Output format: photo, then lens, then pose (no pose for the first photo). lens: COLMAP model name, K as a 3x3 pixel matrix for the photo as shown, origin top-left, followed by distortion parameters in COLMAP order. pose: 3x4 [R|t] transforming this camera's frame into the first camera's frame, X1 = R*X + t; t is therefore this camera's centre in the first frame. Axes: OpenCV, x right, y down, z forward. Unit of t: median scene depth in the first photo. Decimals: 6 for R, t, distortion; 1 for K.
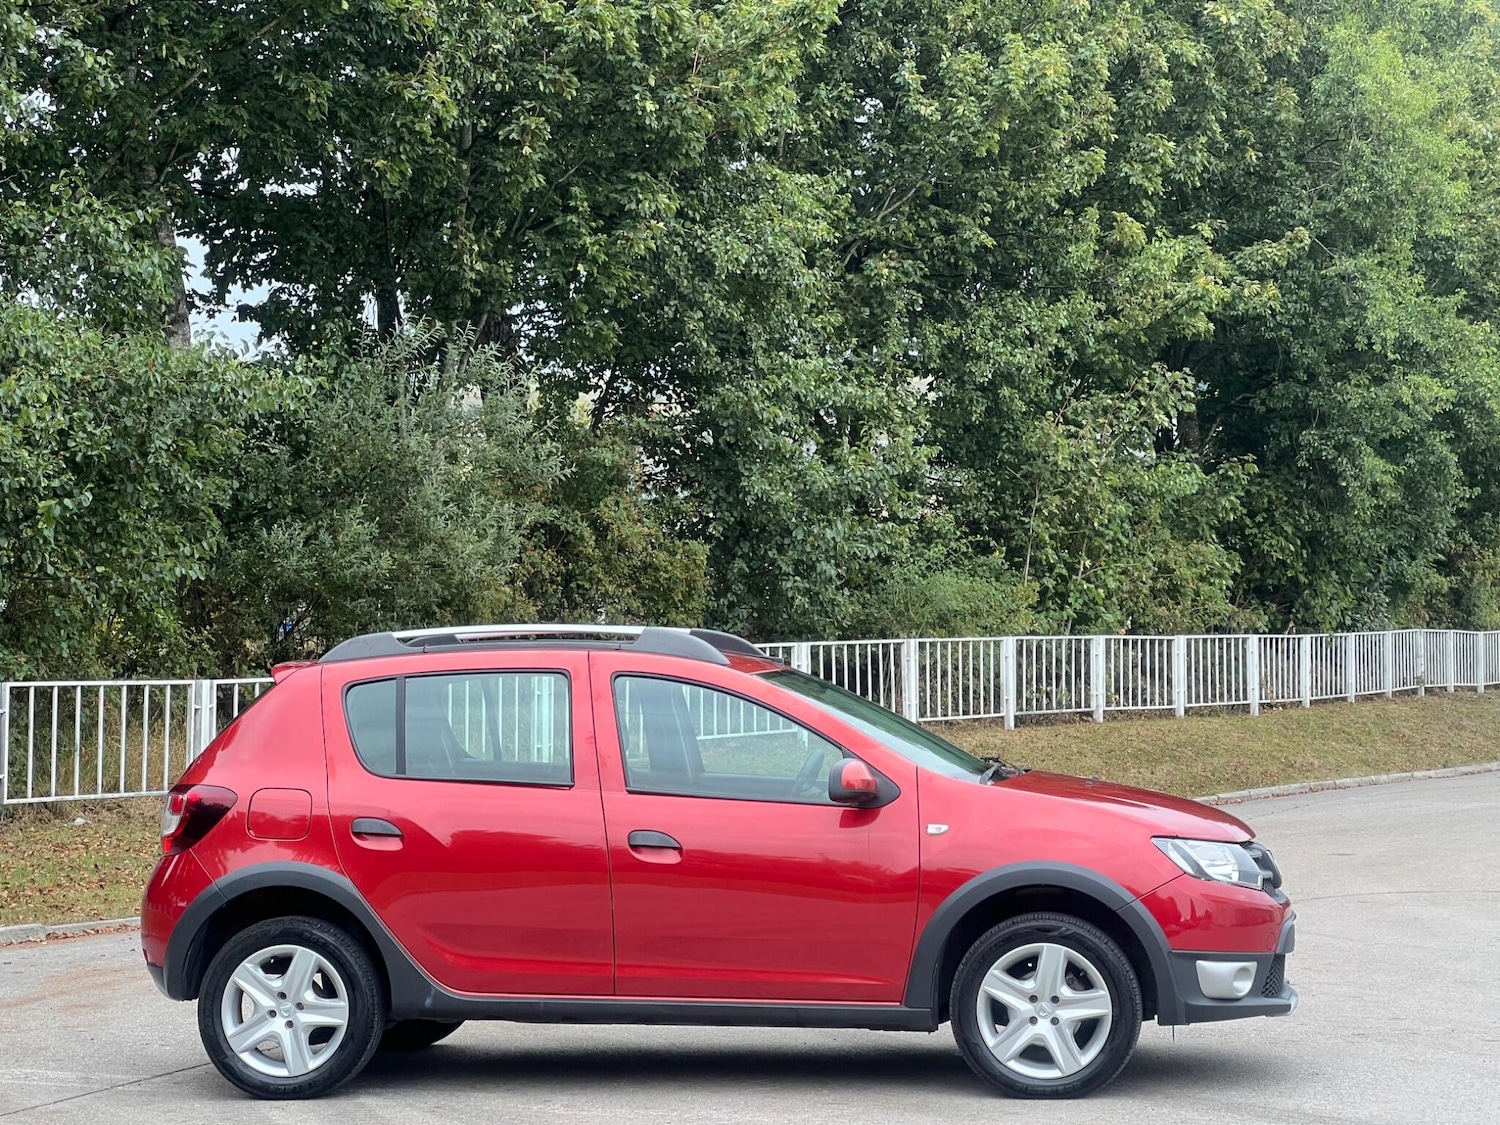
lens RADIAL K [[3969.2, 0, 725.7], [0, 3969.2, 570.7], [0, 0, 1]] dist [-0.324097, 9.597299]
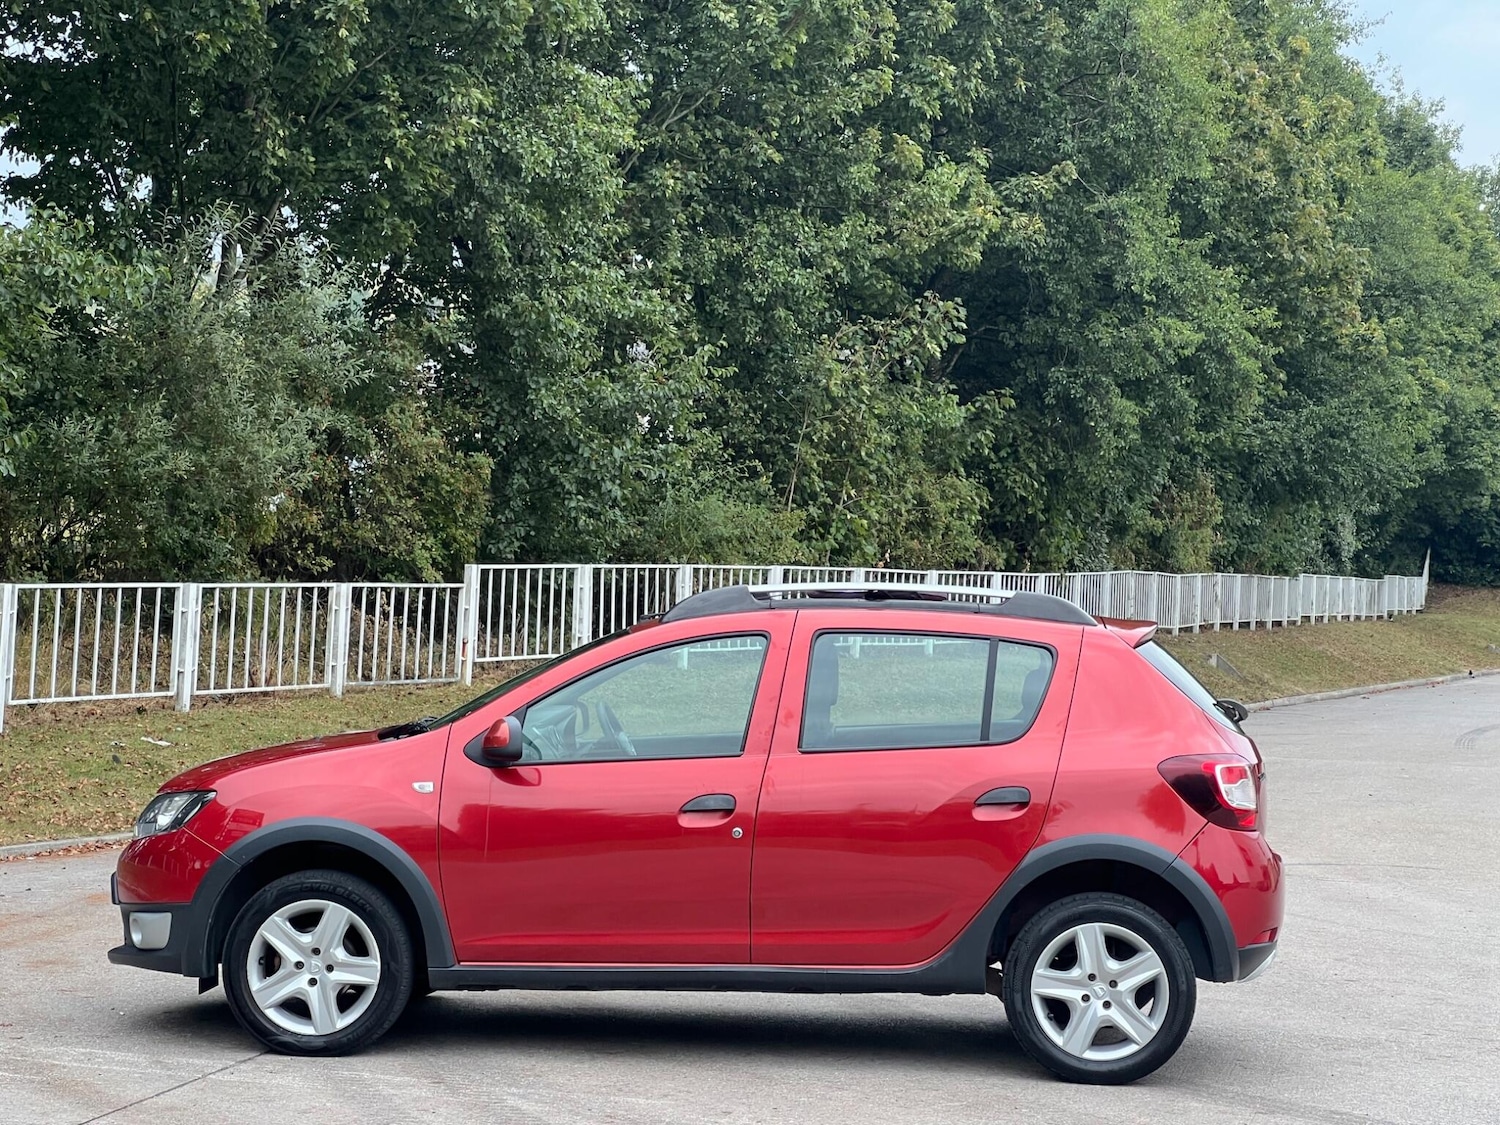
lens RADIAL K [[3969.2, 0, 725.7], [0, 3969.2, 570.7], [0, 0, 1]] dist [-0.324097, 9.597299]
pose [[0.980281, 0.041720, 0.193156, -0.126757], [-0.047494, 0.998550, 0.025358, -0.006081], [-0.191818, -0.034032, 0.980840, 0.049192]]
